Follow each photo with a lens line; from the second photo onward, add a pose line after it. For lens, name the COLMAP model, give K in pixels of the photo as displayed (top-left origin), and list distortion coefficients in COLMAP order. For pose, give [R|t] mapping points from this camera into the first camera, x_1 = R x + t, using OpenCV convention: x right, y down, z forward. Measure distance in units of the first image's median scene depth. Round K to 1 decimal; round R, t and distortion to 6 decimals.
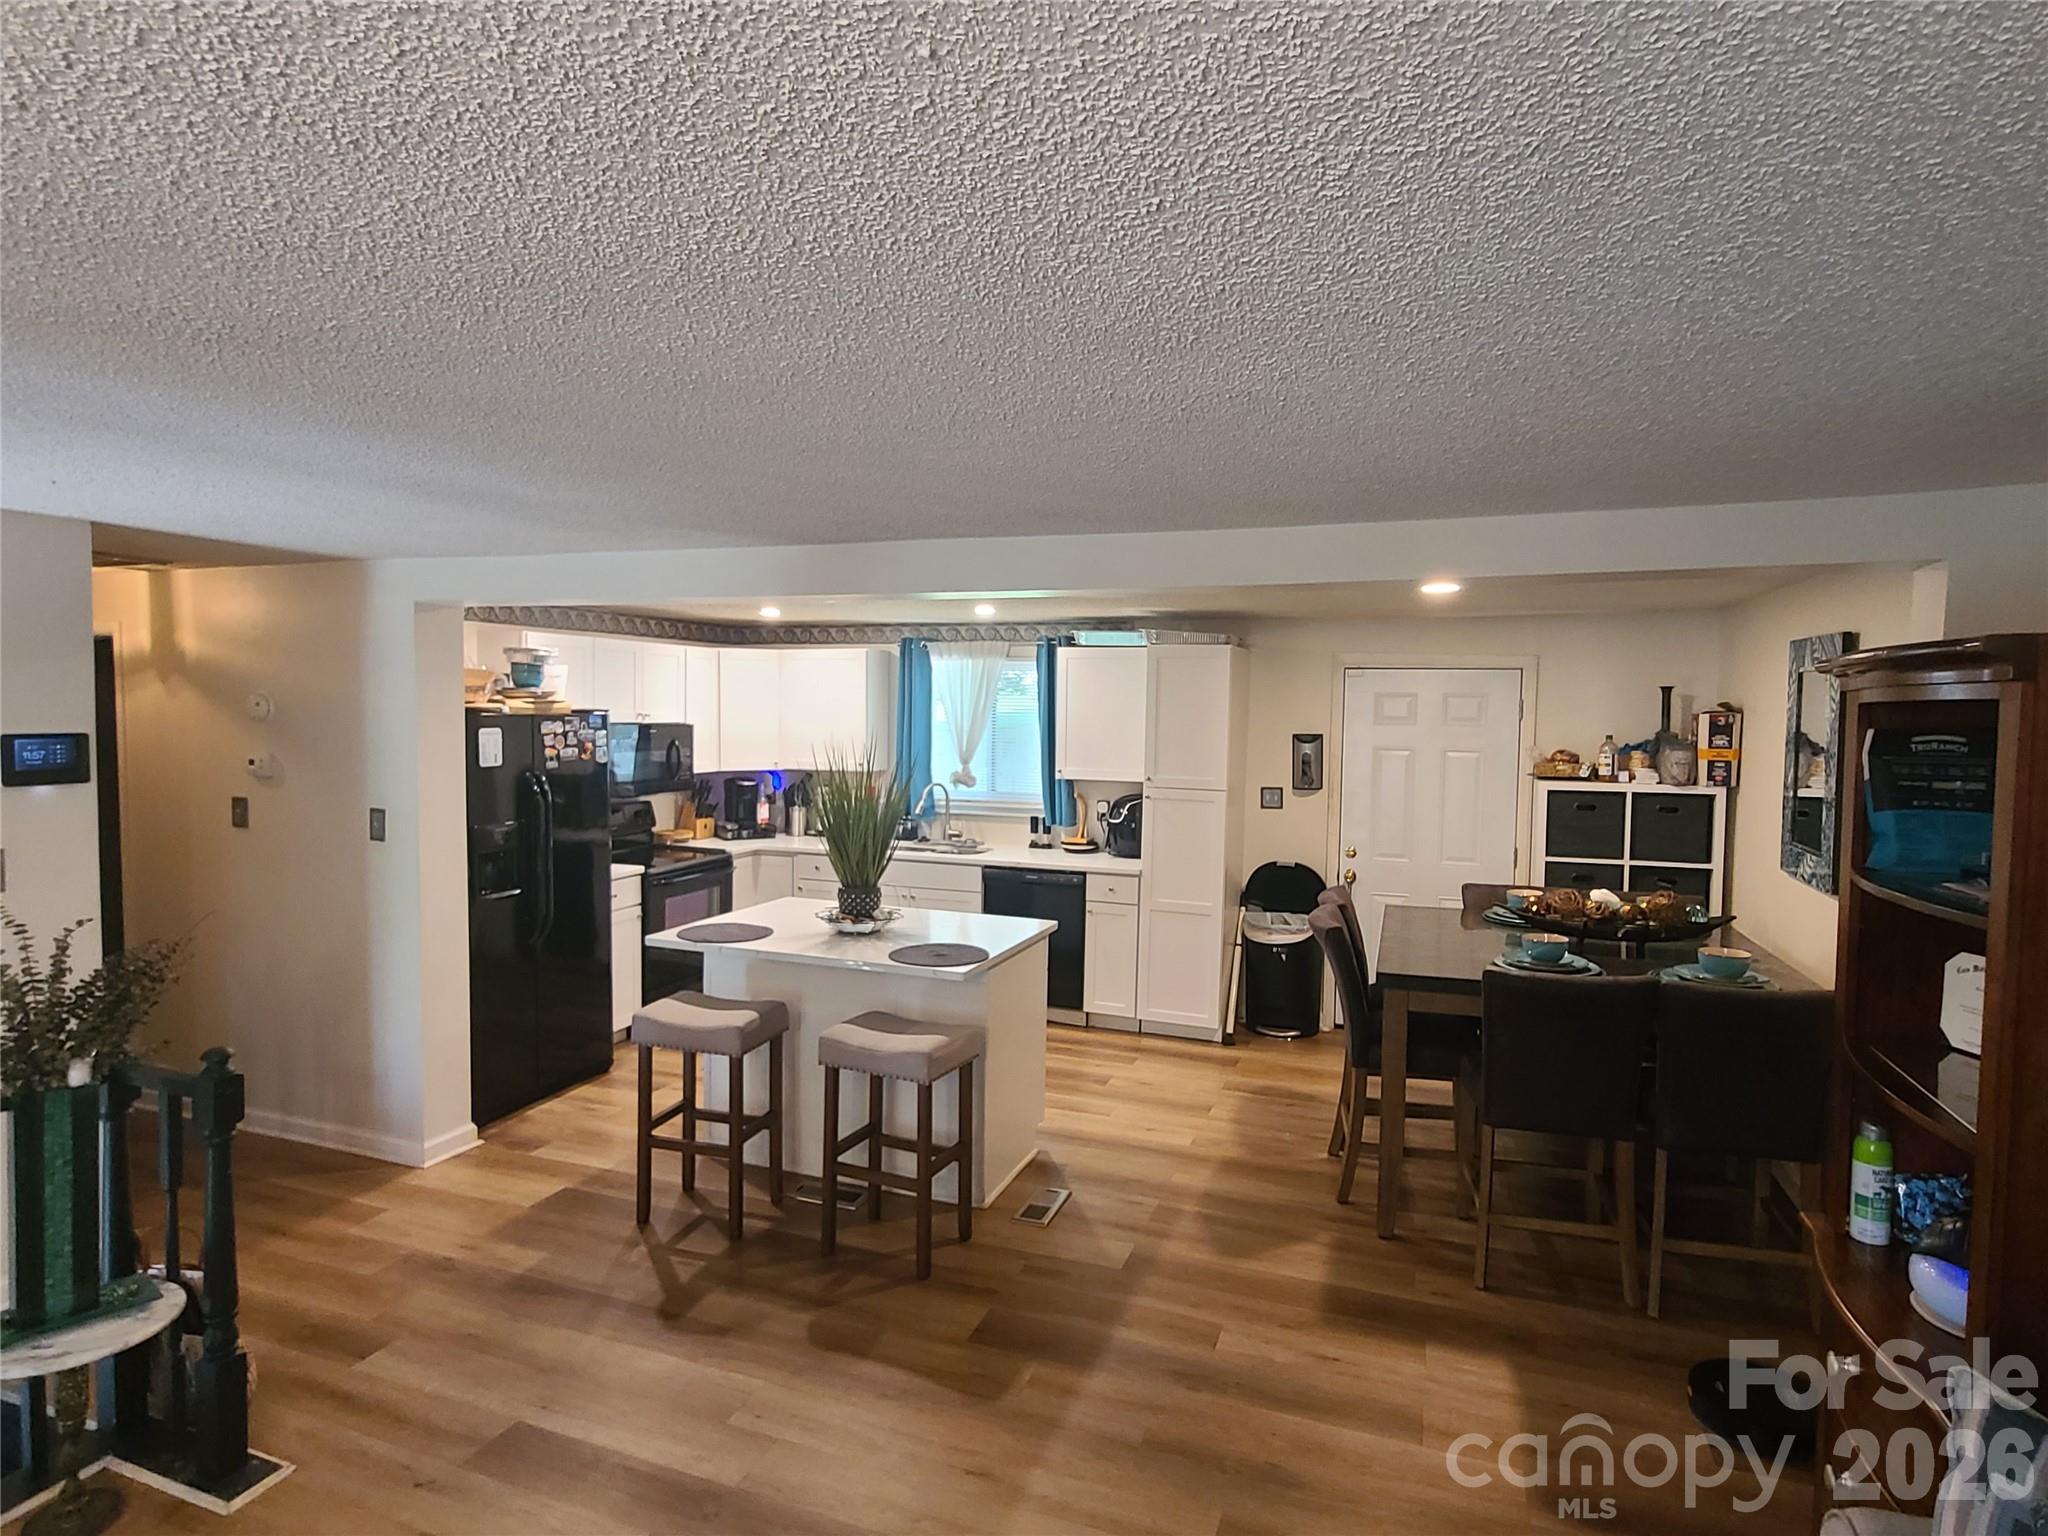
lens RADIAL K [[1089.1, 0, 1042.1], [0, 1089.1, 762.7], [0, 0, 1]] dist [-0.015726, 0.005745]
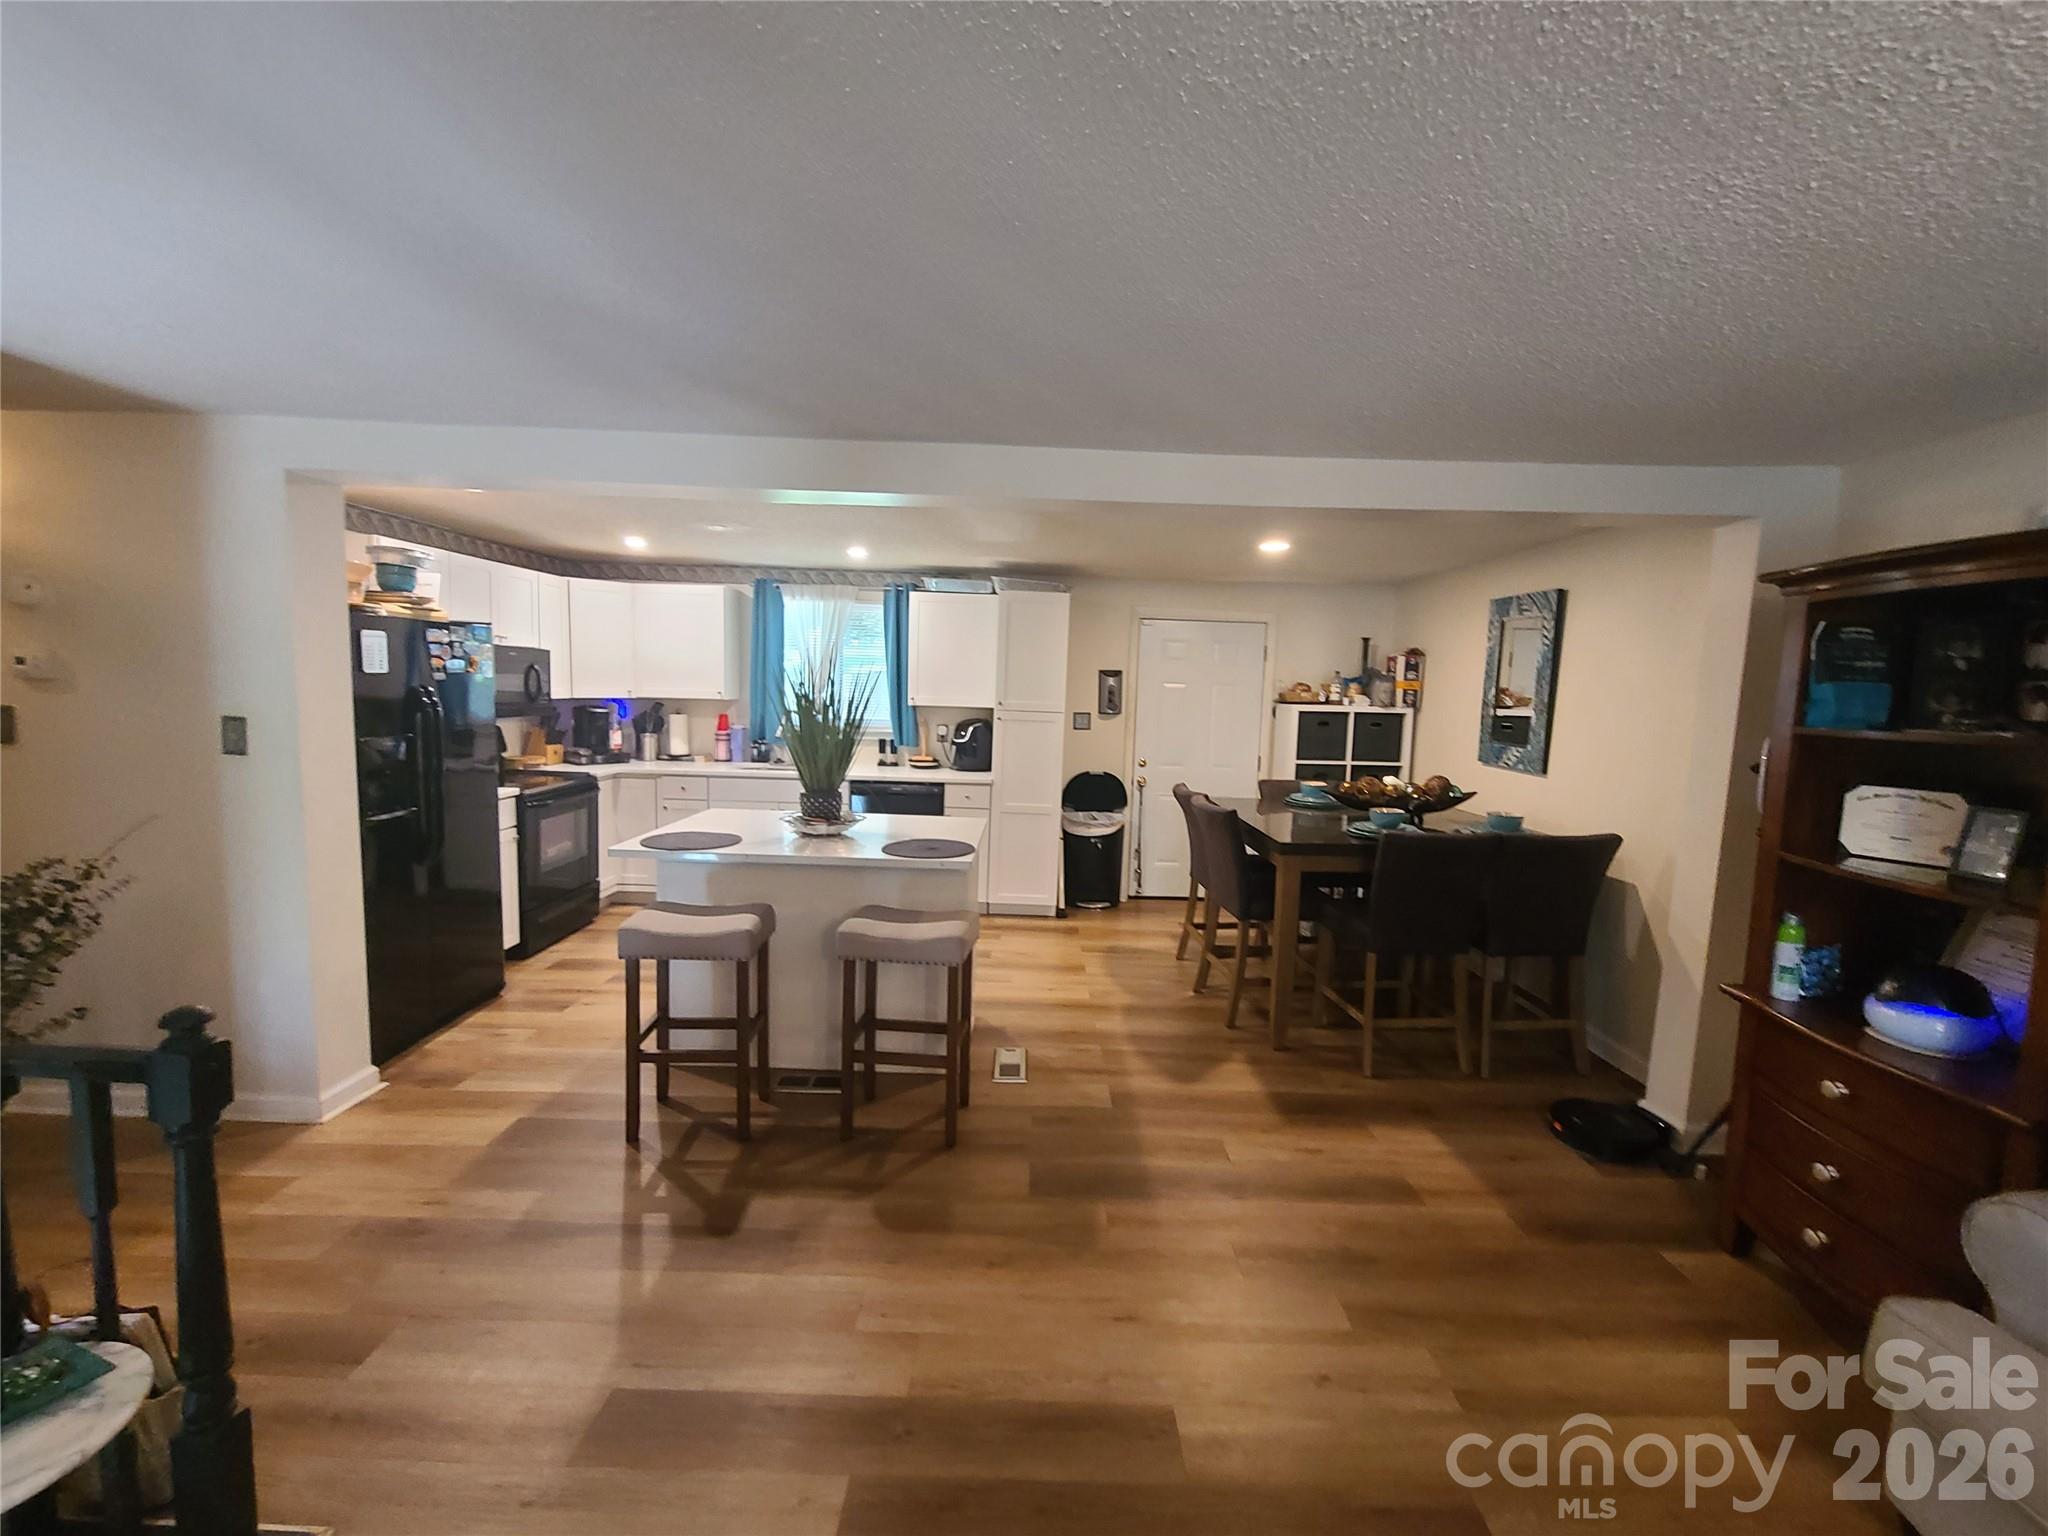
lens RADIAL K [[825.2, 0, 1043.1], [0, 825.2, 762.6], [0, 0, 1]] dist [-0.004374, -0.001783]
pose [[0.938865, -0.018442, 0.343792, -0.229331], [-0.000178, 0.998538, 0.054053, 0.041362], [-0.344286, -0.050809, 0.937489, 0.173313]]
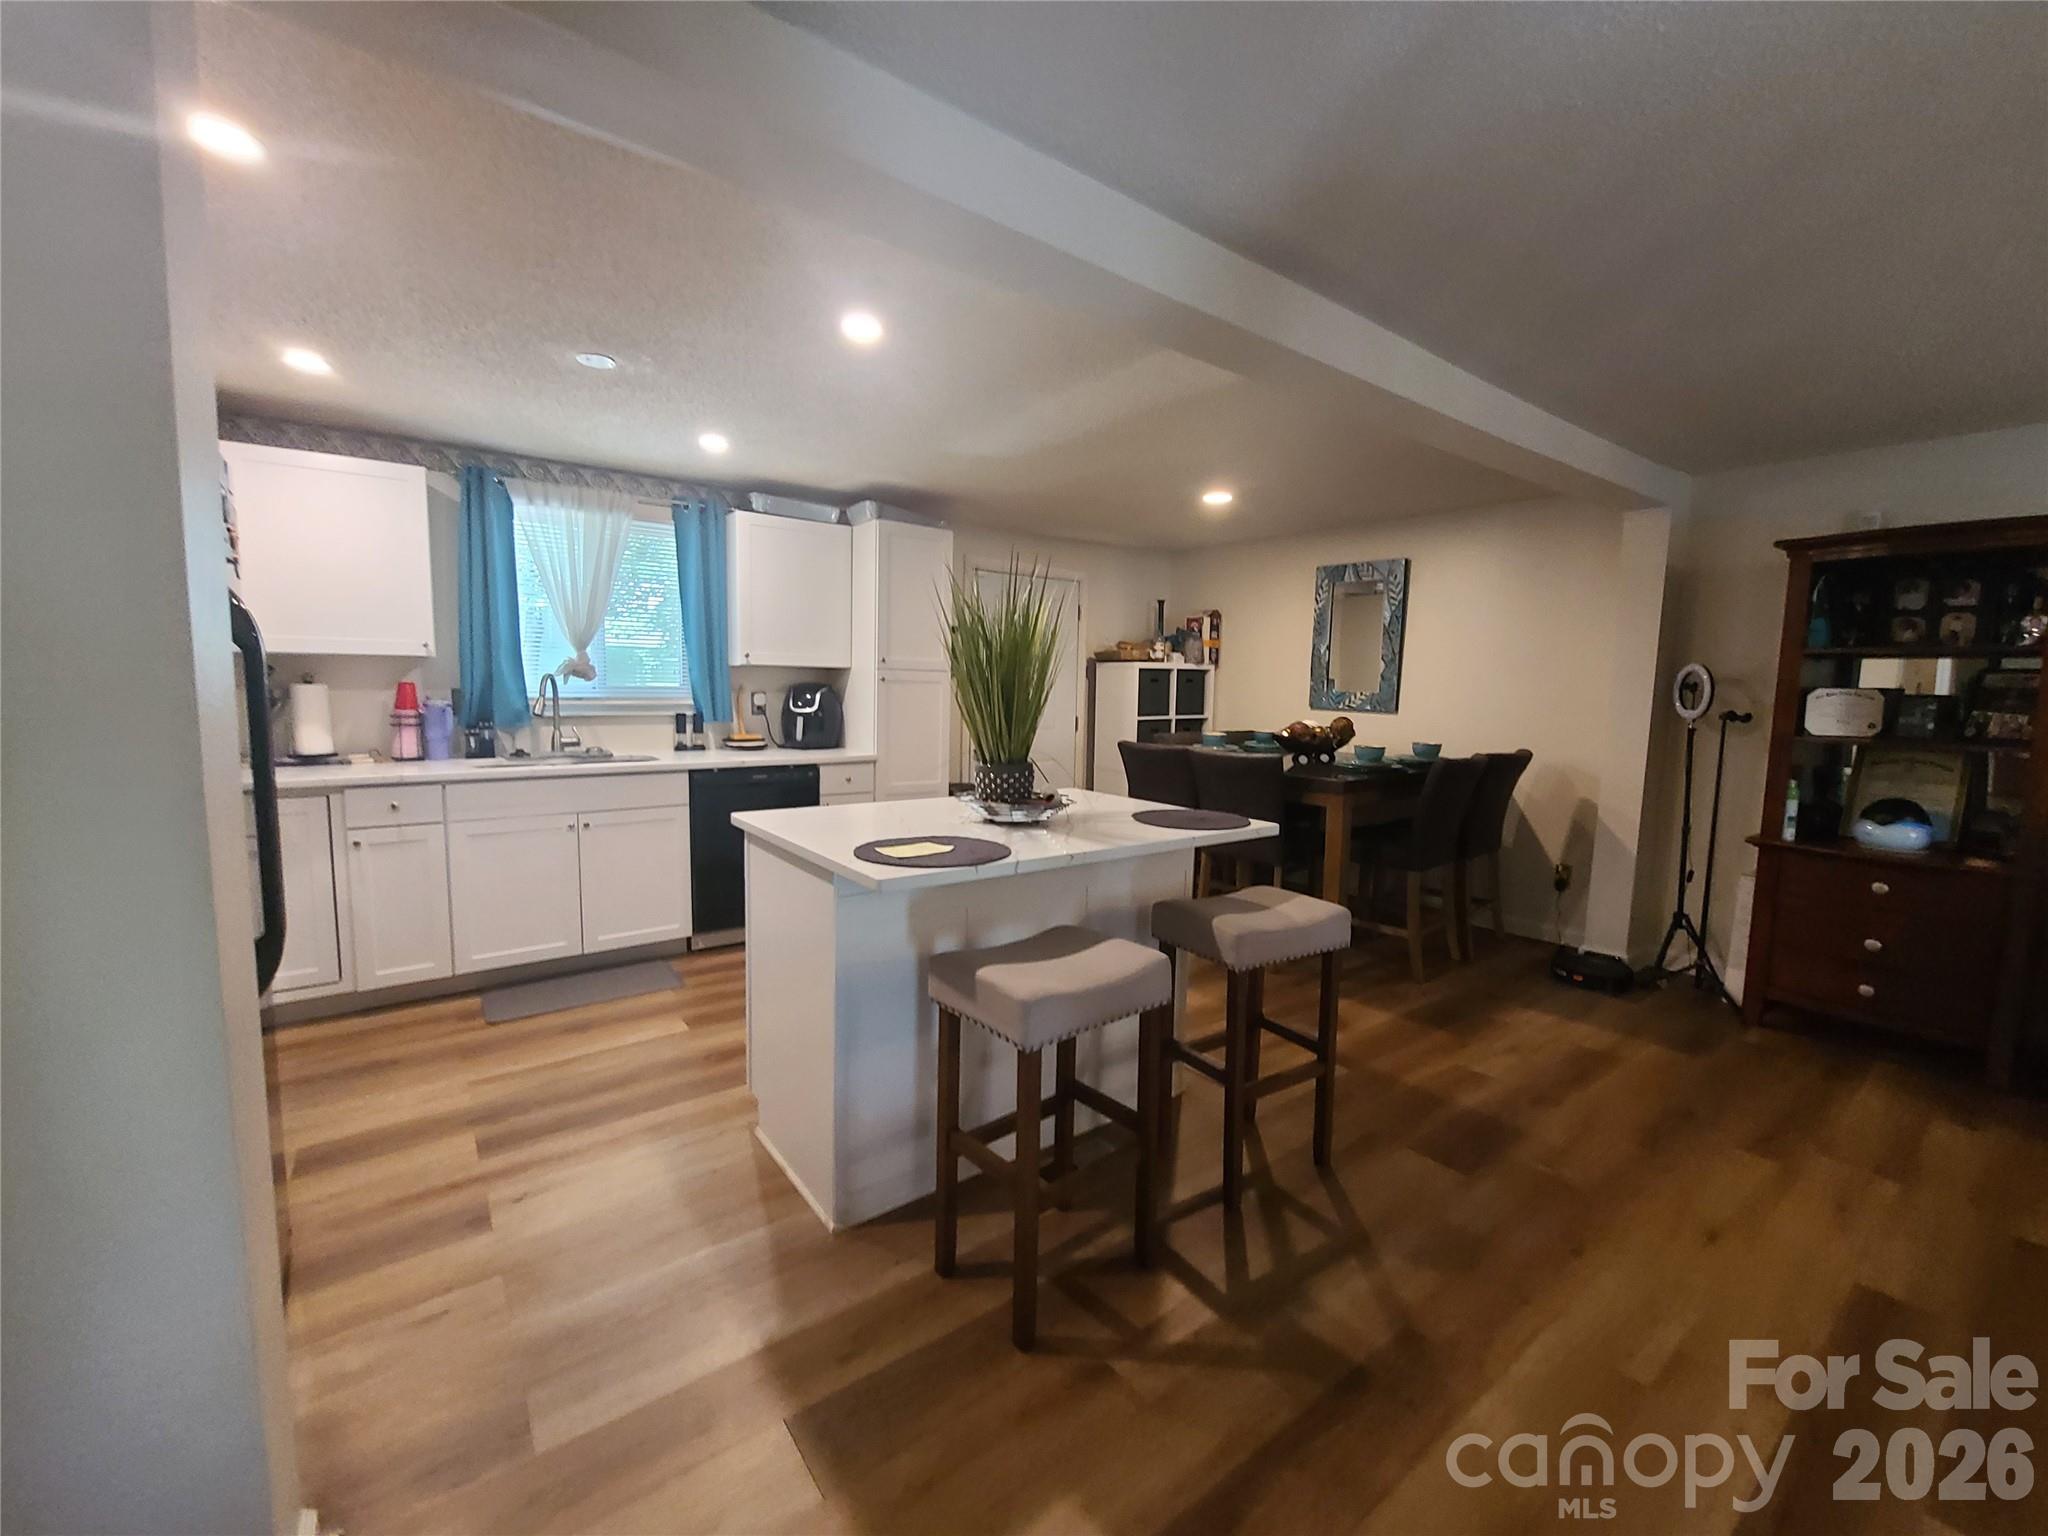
lens RADIAL K [[825.2, 0, 1043.7], [0, 825.2, 761.6], [0, 0, 1]] dist [-0.004374, -0.001783]
pose [[0.545915, -0.086131, 0.833402, -0.594033], [0.030184, 0.996078, 0.083172, 0.064491], [-0.837297, -0.020250, 0.546373, 0.640493]]
